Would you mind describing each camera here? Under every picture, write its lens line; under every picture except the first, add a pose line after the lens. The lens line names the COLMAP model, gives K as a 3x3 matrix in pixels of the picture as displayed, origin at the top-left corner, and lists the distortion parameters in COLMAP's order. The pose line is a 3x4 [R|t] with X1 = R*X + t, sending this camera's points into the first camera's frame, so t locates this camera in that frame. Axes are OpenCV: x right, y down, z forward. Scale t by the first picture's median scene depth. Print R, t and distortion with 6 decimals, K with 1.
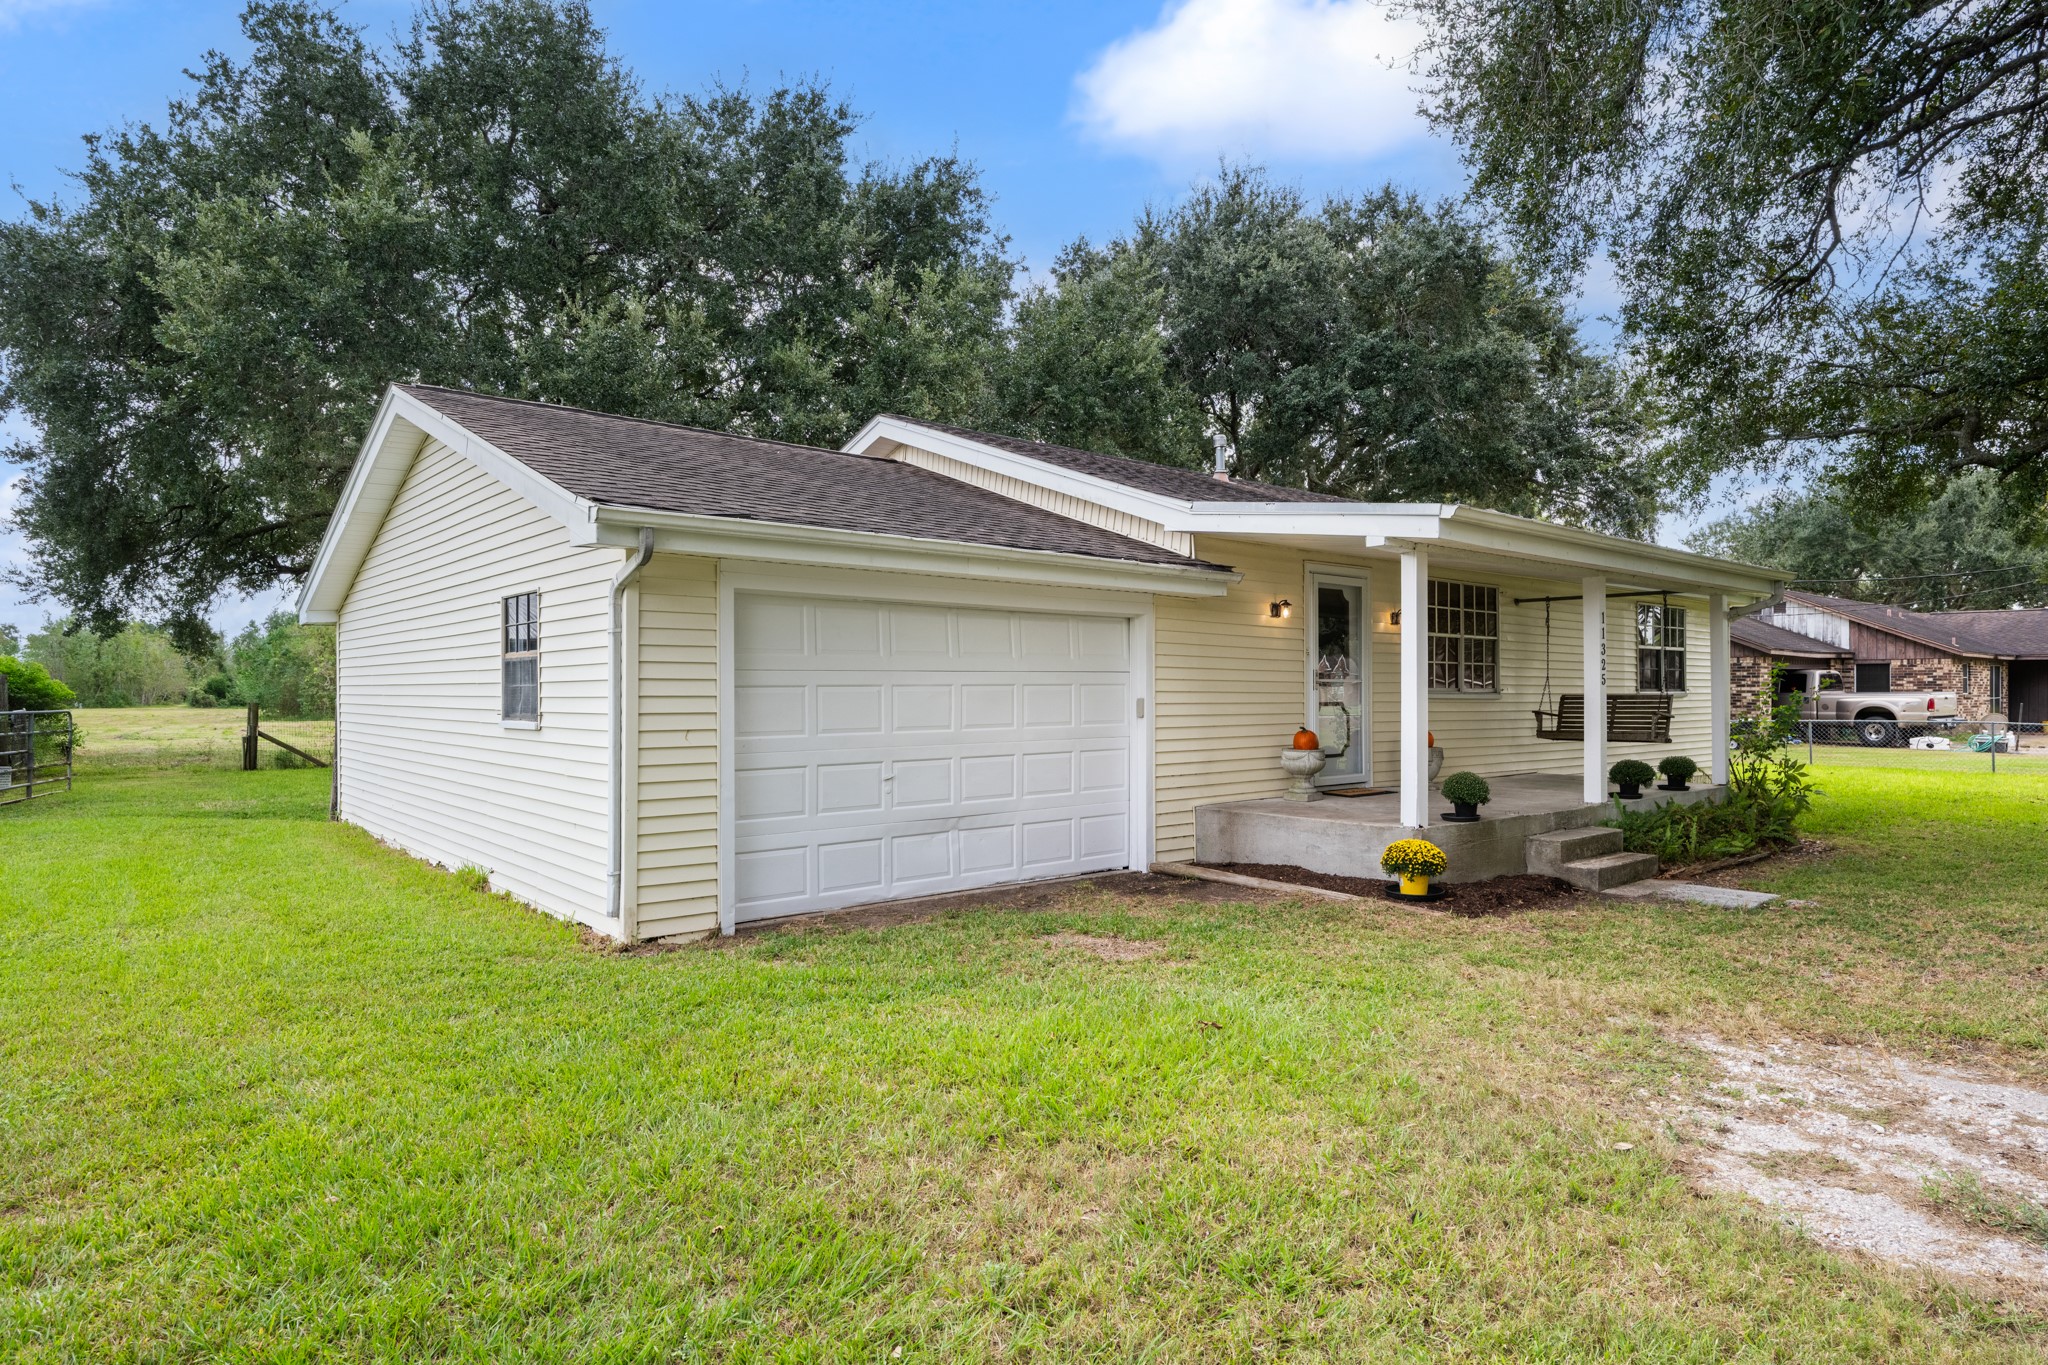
lens RADIAL K [[1173.3, 0, 1023.2], [0, 1173.3, 686.3], [0, 0, 1]] dist [-0.000564, 0.000121]
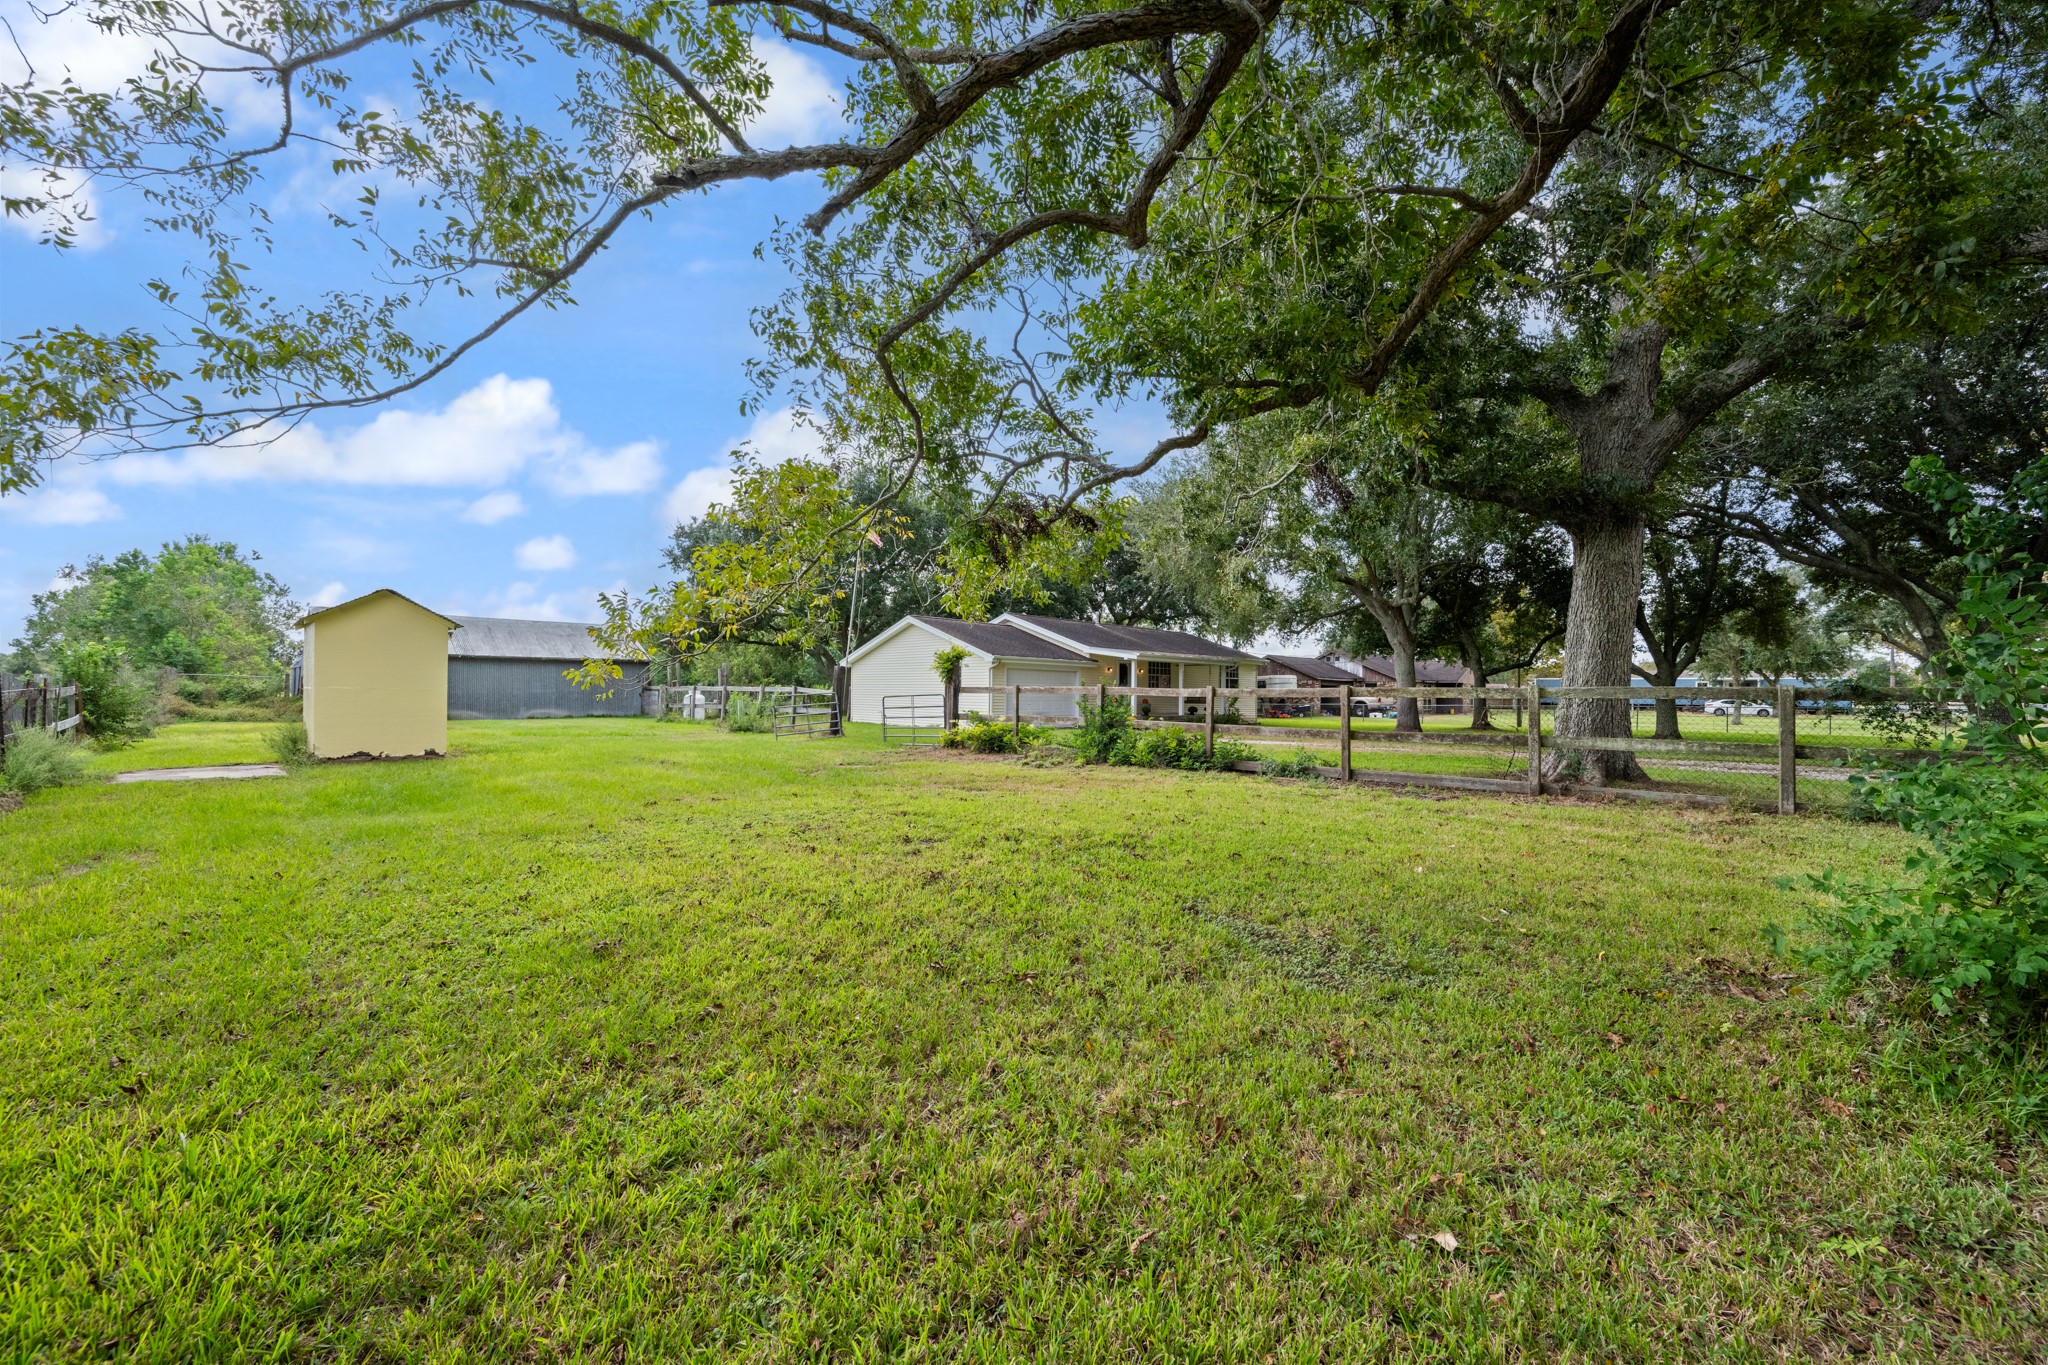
lens RADIAL K [[822.7, 0, 1027.1], [0, 822.7, 686.8], [0, 0, 1]] dist [-0.001193, -0.000084]
pose [[0.996969, 0.015838, 0.076175, -0.316419], [-0.015644, 0.999873, -0.003149, 0.011704], [-0.076215, 0.001947, 0.997089, -2.022720]]
